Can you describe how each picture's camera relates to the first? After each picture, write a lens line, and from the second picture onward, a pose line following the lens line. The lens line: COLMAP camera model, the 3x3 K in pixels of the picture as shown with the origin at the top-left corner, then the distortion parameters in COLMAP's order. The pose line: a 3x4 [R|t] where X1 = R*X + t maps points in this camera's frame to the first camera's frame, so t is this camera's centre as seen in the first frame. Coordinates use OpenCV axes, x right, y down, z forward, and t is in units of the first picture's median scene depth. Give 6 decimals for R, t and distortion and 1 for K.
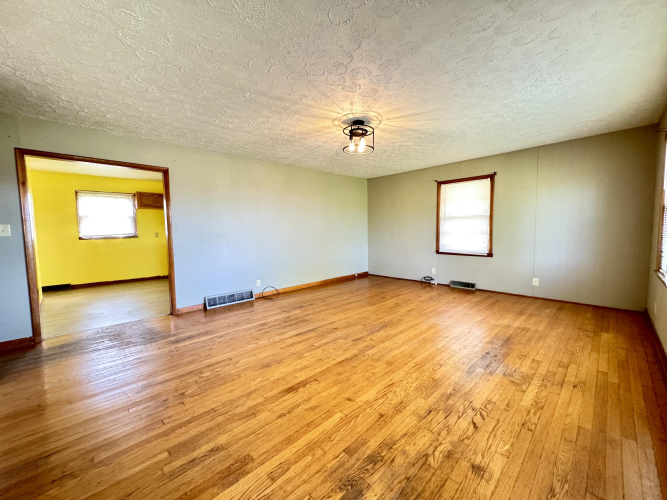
lens RADIAL K [[268.1, 0, 333.5], [0, 268.1, 250.0], [0, 0, 1]] dist [-0.002027, -0.000123]
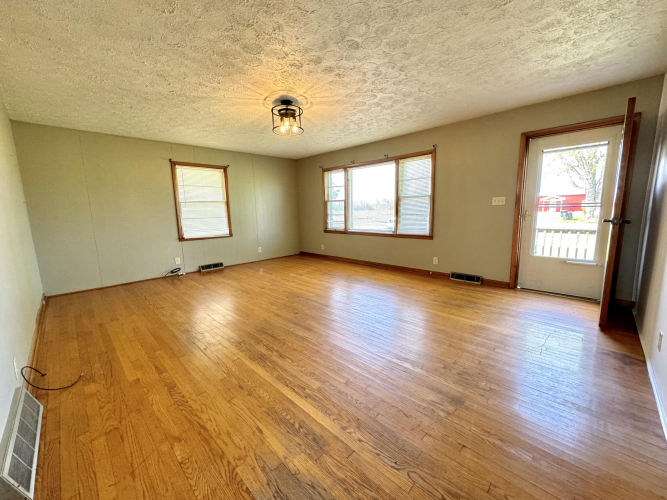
lens RADIAL K [[268.1, 0, 333.5], [0, 268.1, 250.0], [0, 0, 1]] dist [-0.002027, -0.000123]
pose [[-0.036307, -0.135676, 0.990088, -0.828031], [0.099232, 0.985355, 0.138667, -0.048505], [-0.994402, 0.103283, -0.022312, 0.771548]]
